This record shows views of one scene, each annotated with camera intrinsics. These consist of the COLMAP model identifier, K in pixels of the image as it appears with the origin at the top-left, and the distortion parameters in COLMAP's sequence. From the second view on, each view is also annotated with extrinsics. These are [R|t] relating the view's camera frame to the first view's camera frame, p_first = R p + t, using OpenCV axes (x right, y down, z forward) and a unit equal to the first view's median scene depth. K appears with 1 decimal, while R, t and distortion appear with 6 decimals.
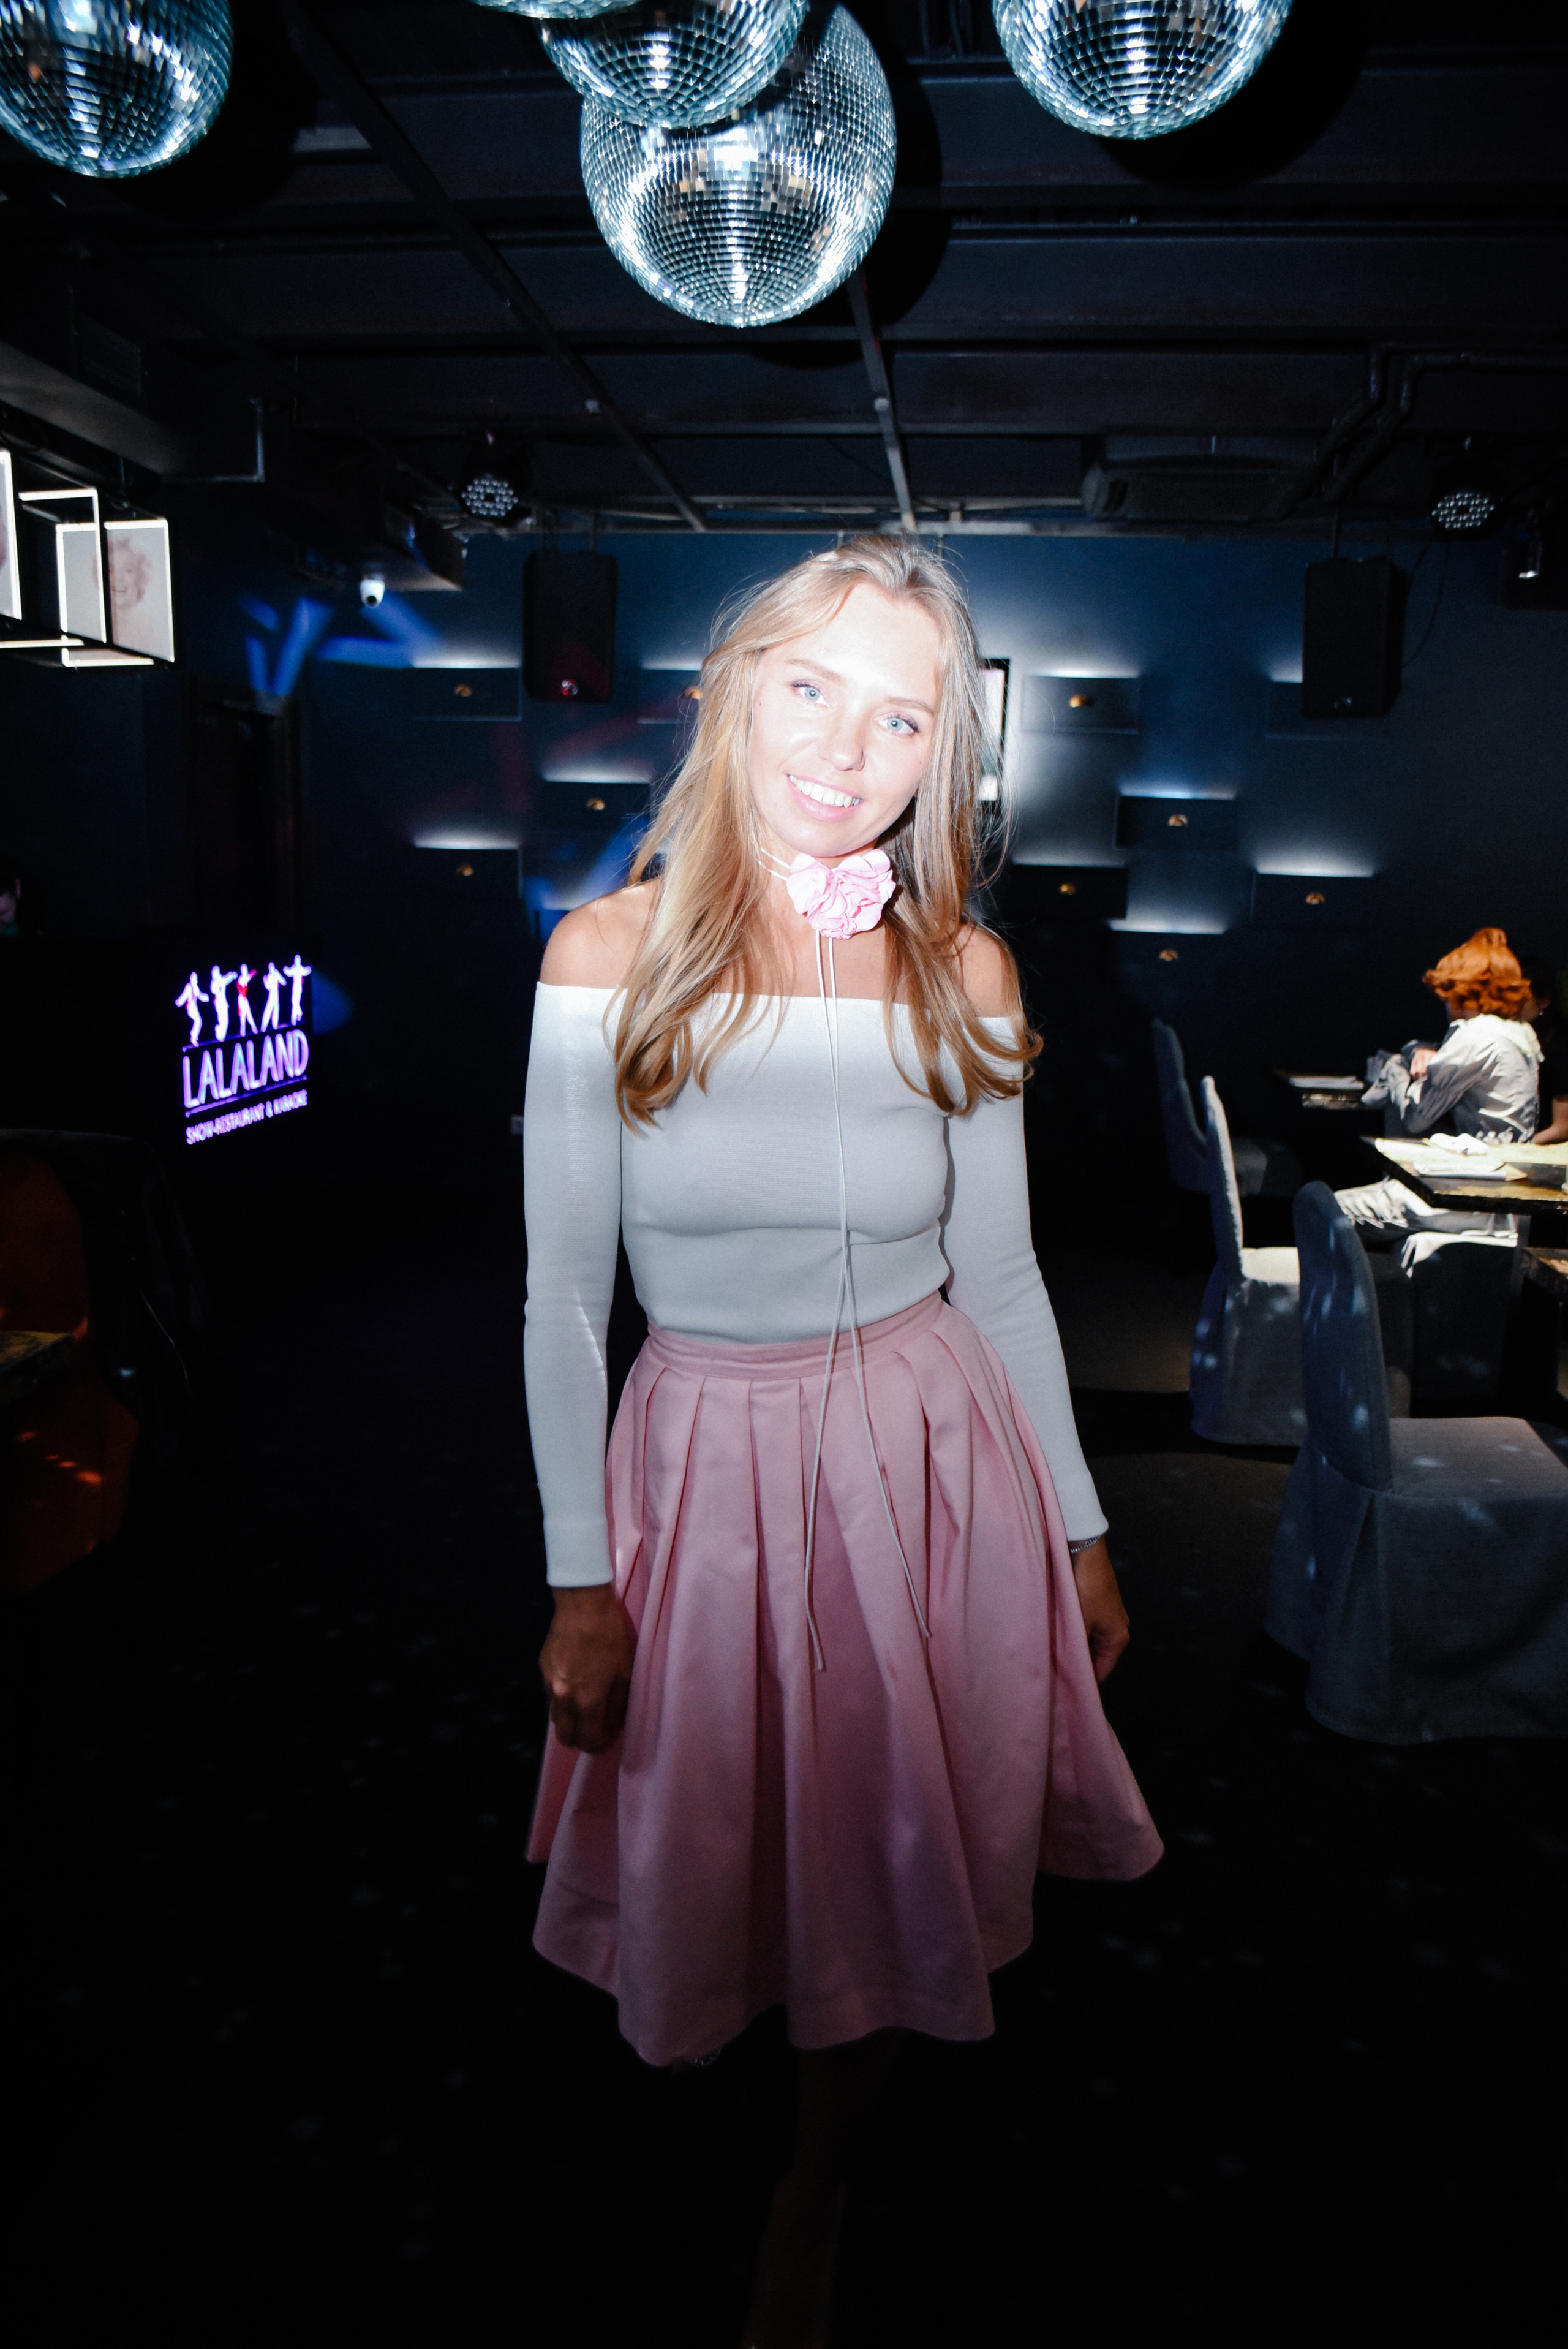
lens RADIAL K [[1578.3, 0, 795.2], [0, 1578.3, 1185.8], [0, 0, 1]] dist [-0.059074, 0.000207]
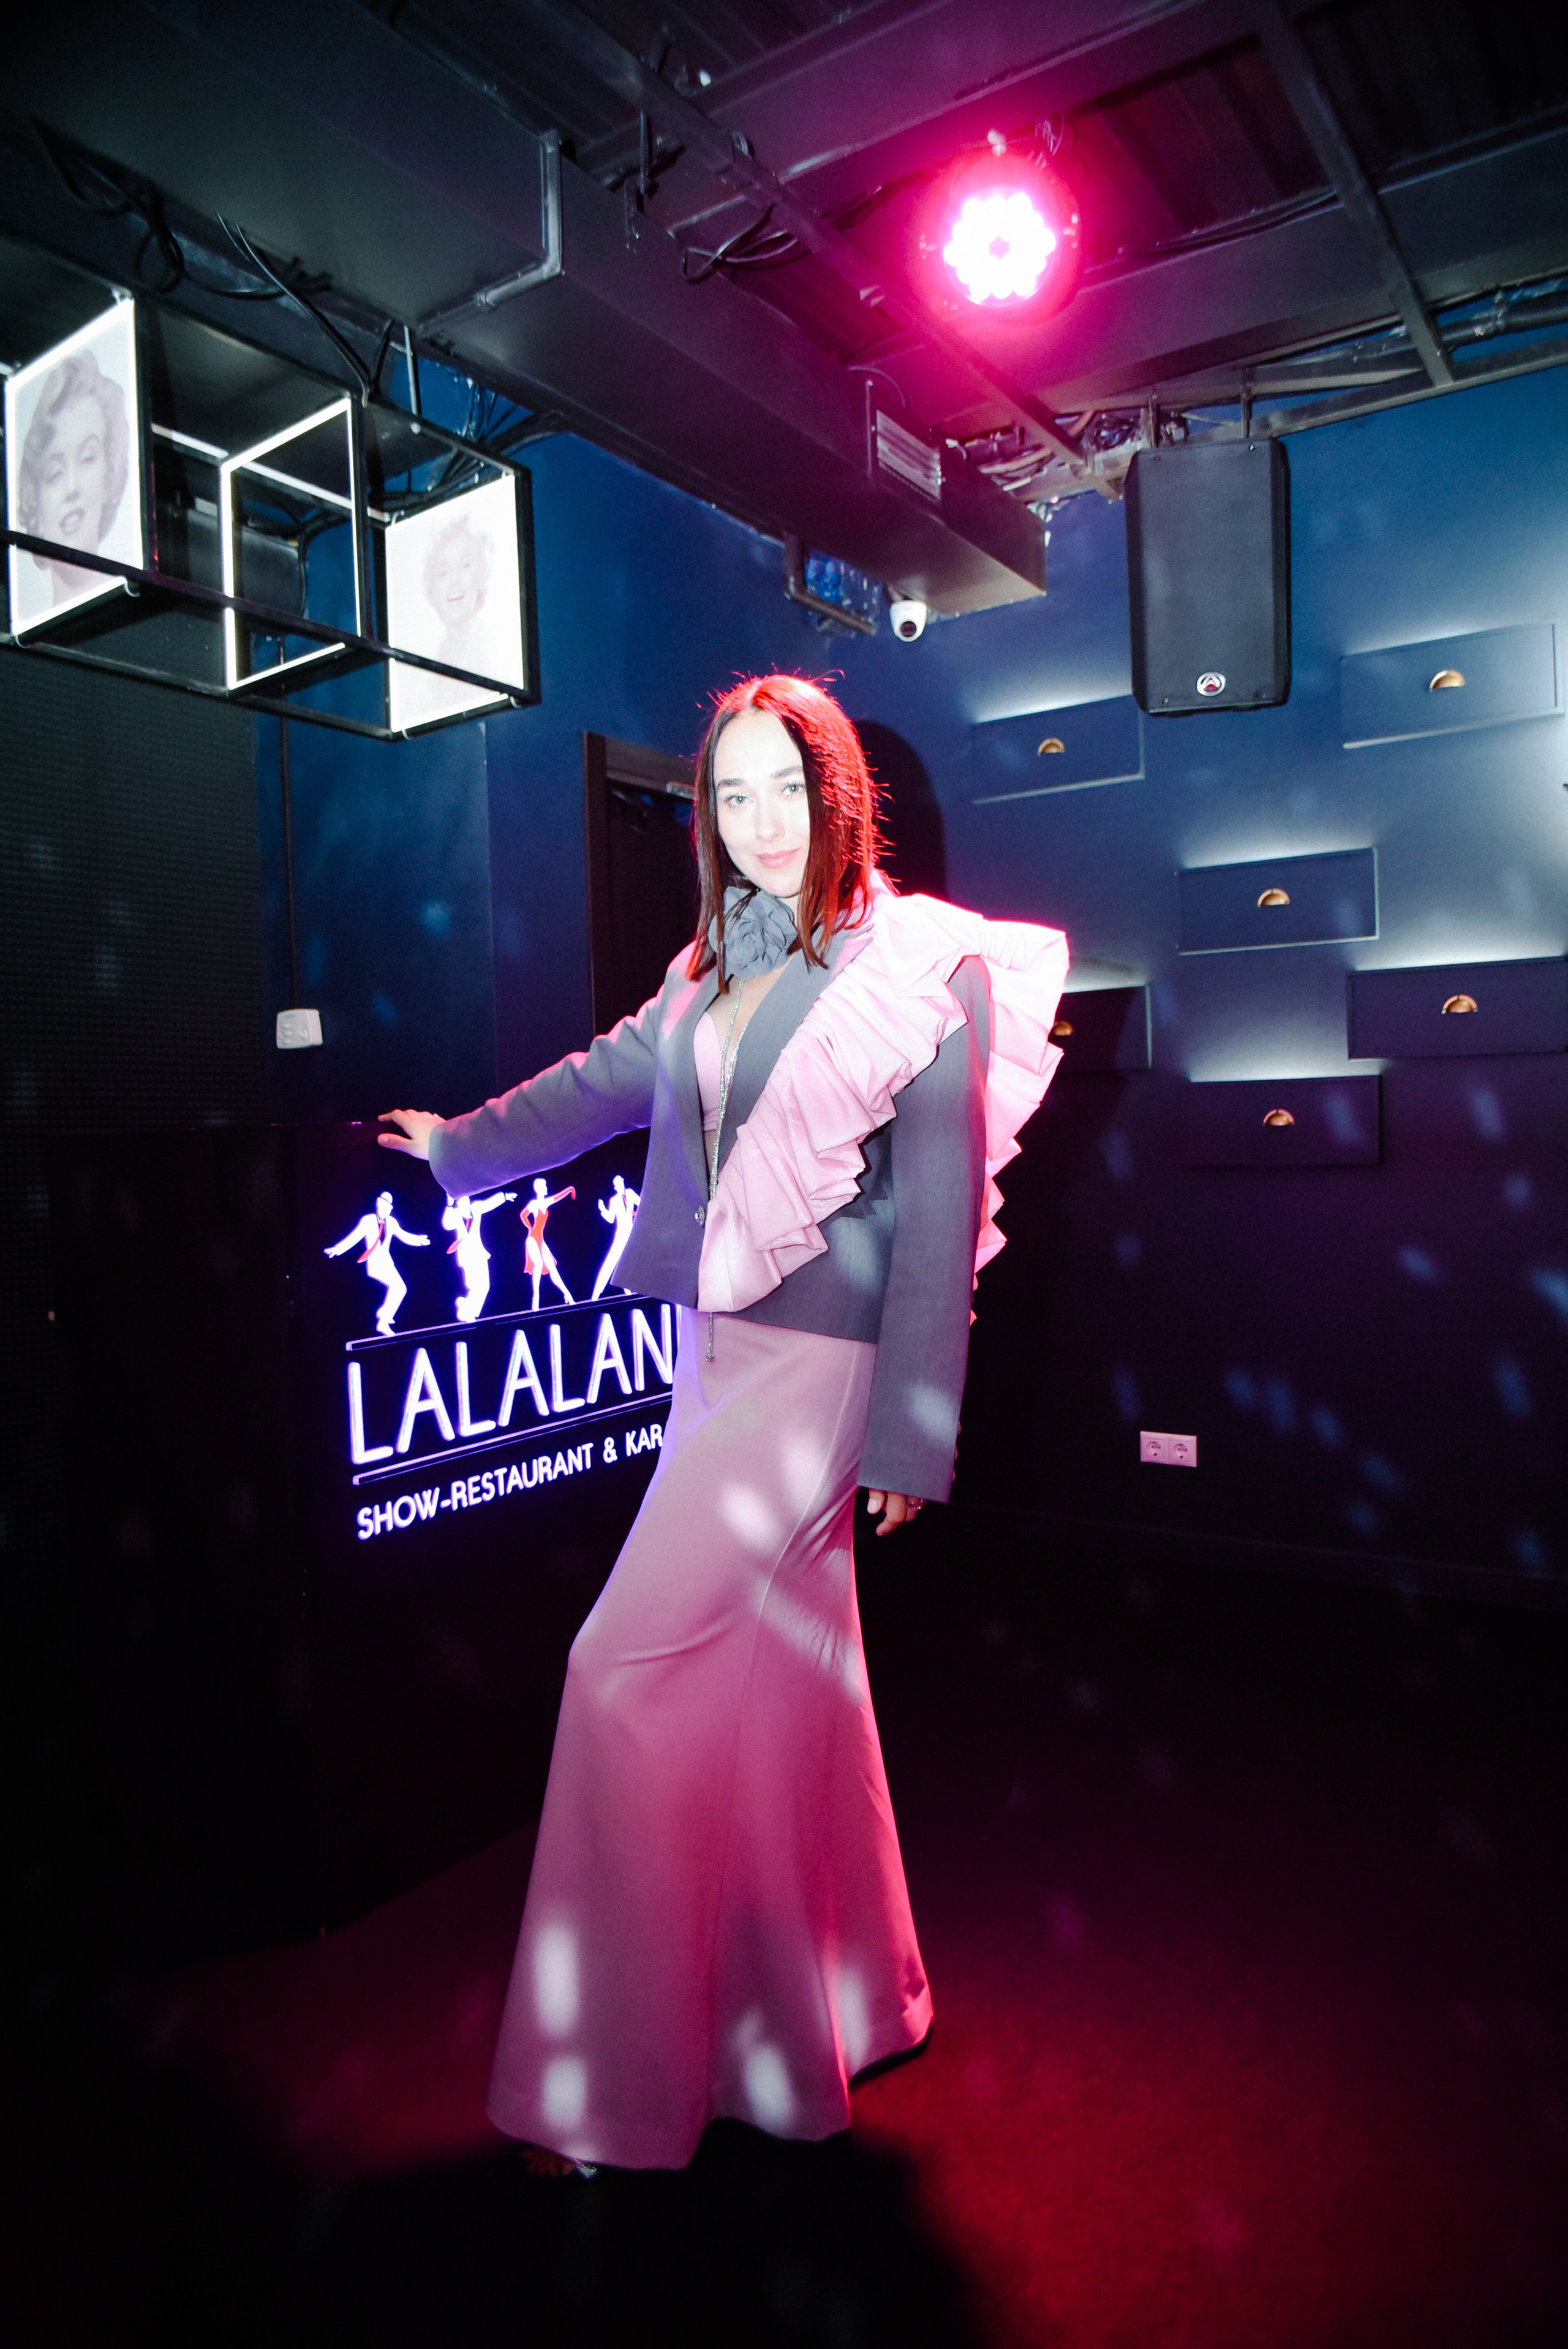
lens RADIAL K [[1479.9, 0, 784.0], [0, 1479.9, 1174.5], [0, 0, 1]] dist [-0.084497, 0.037097]
pose [[0.884843, -0.038428, -0.464303, -0.051812], [-0.036925, 0.987673, -0.152115, -0.068402], [0.464424, 0.151742, 0.872516, 0.594607]]
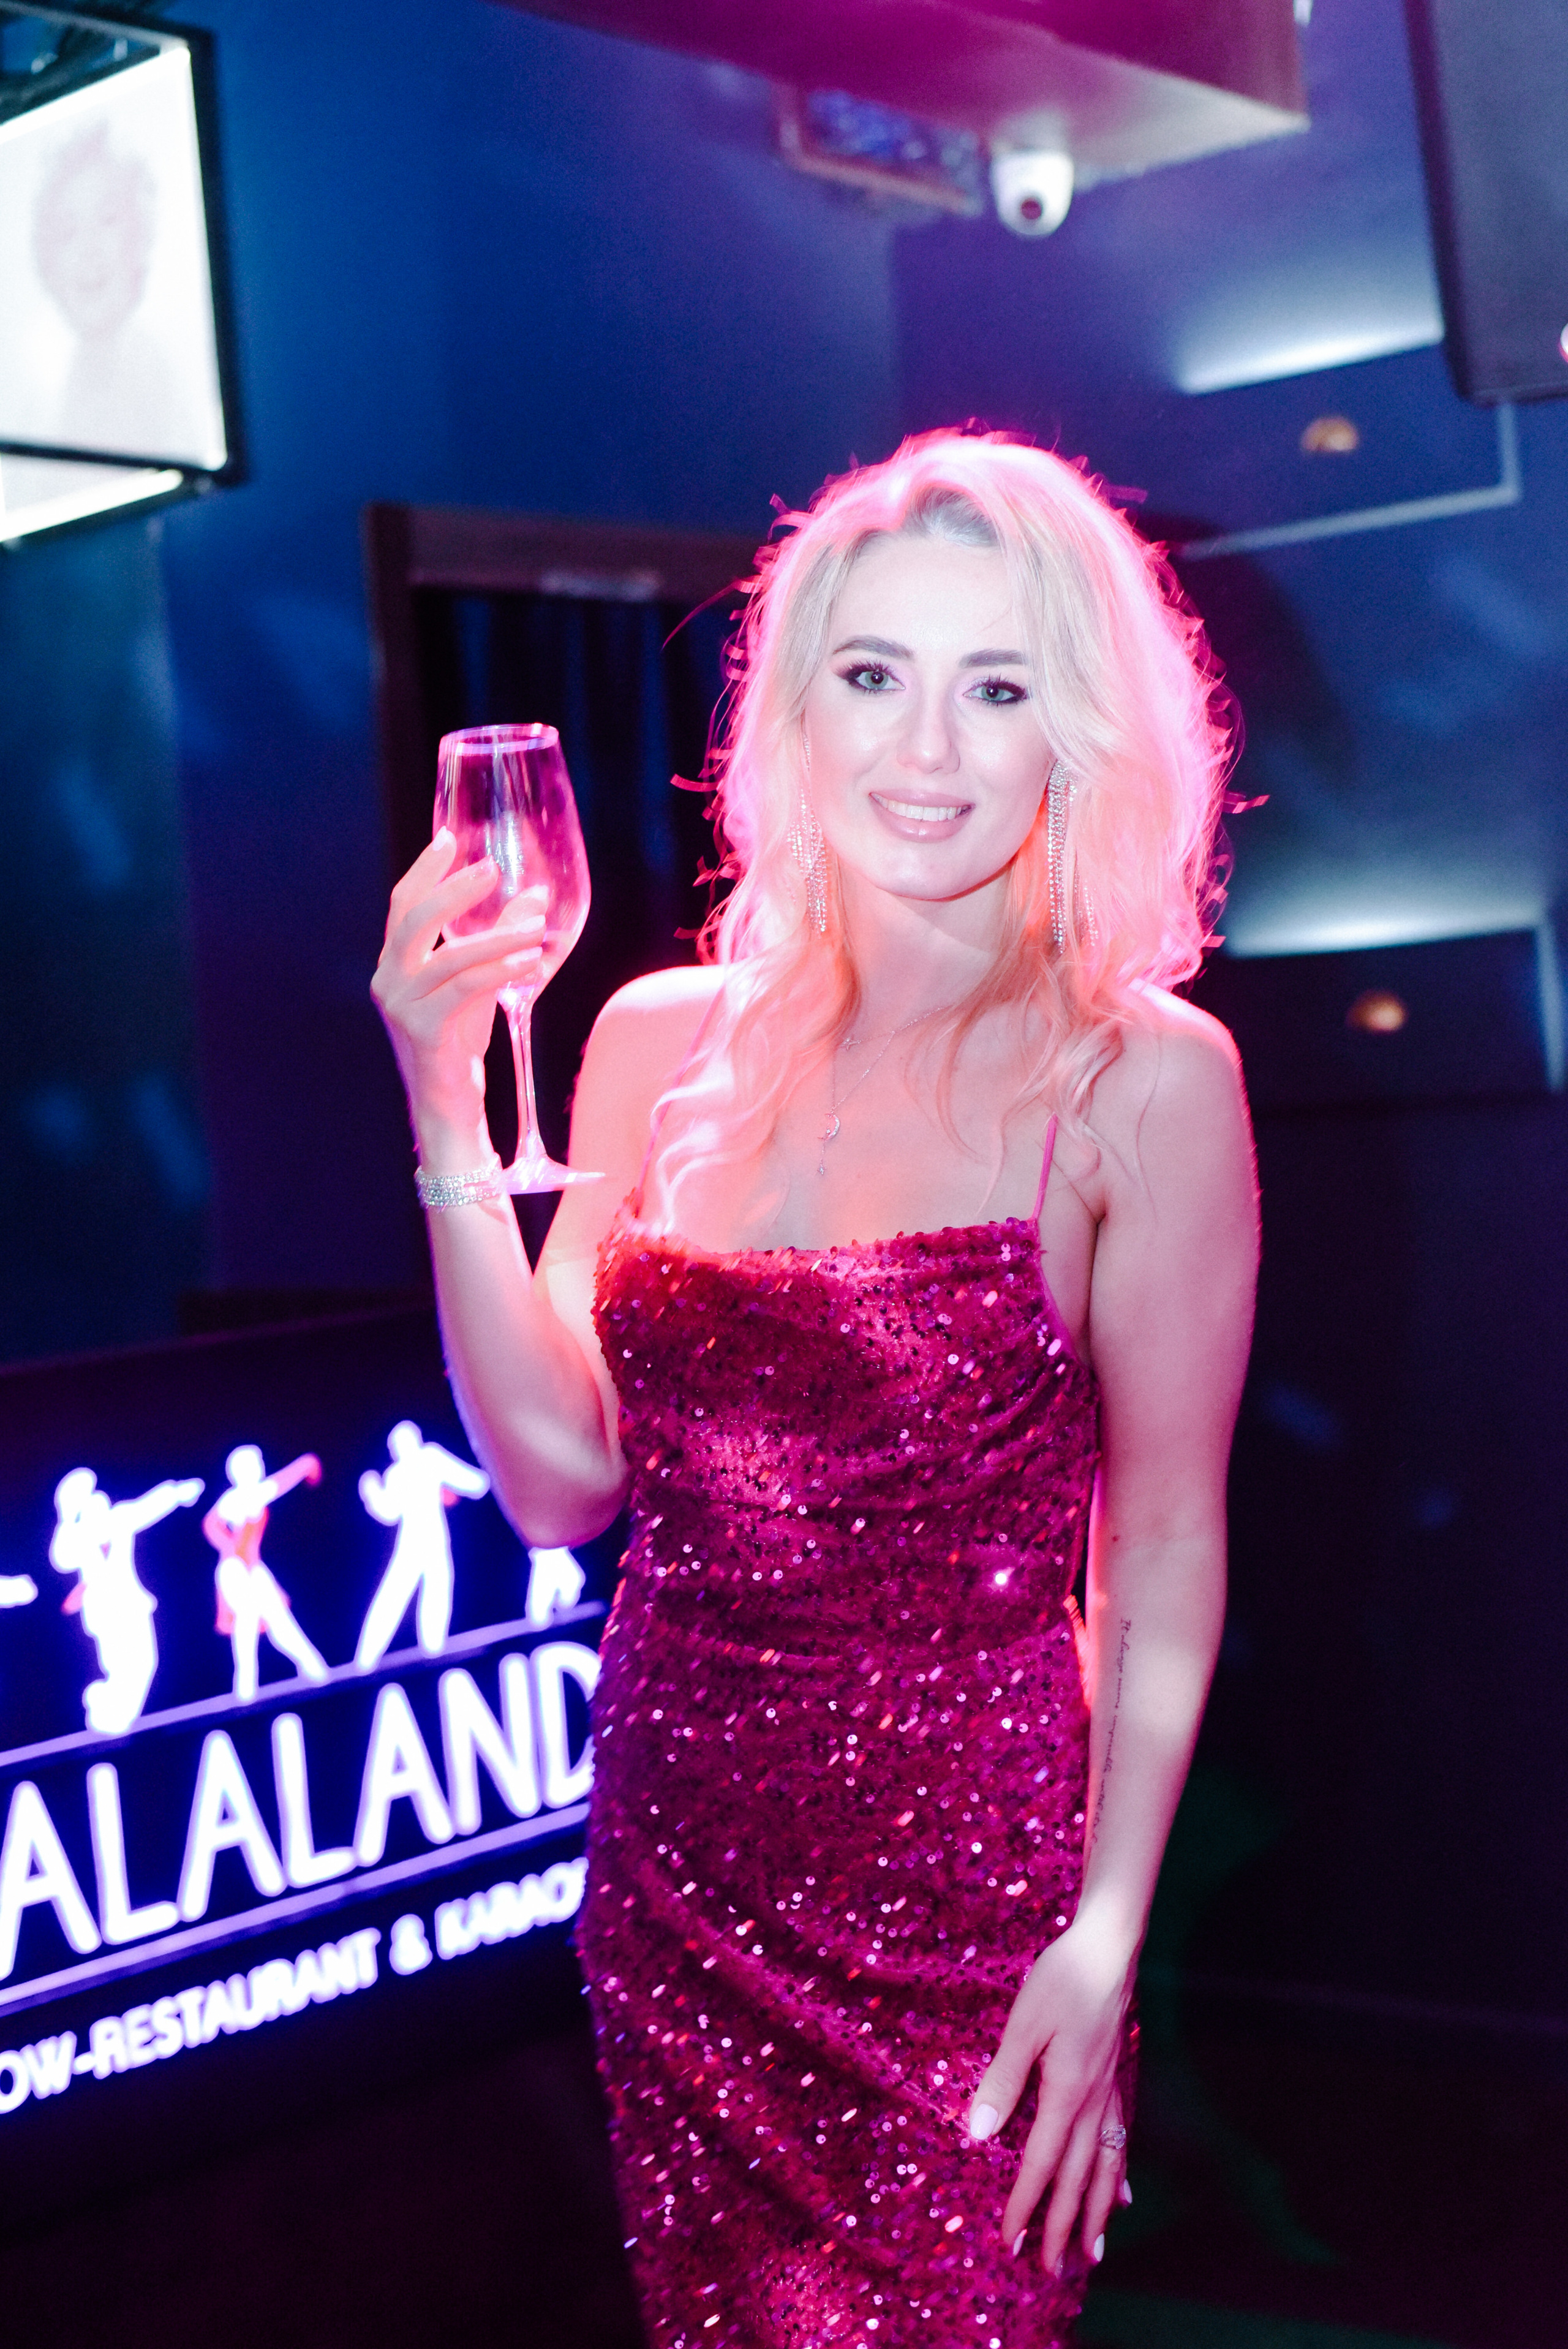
lens RADIAL K [[3400.4, 0, 778.3], [0, 3400.4, 1111.1], [0, 0, 1]] dist [-0.117367, 0.004127]
pose [[0.834639, -0.082500, -0.544585, 0.059866], [-0.007343, 0.986965, -0.160770, -0.101297], [0.550749, 0.138184, 0.823153, 0.532847]]
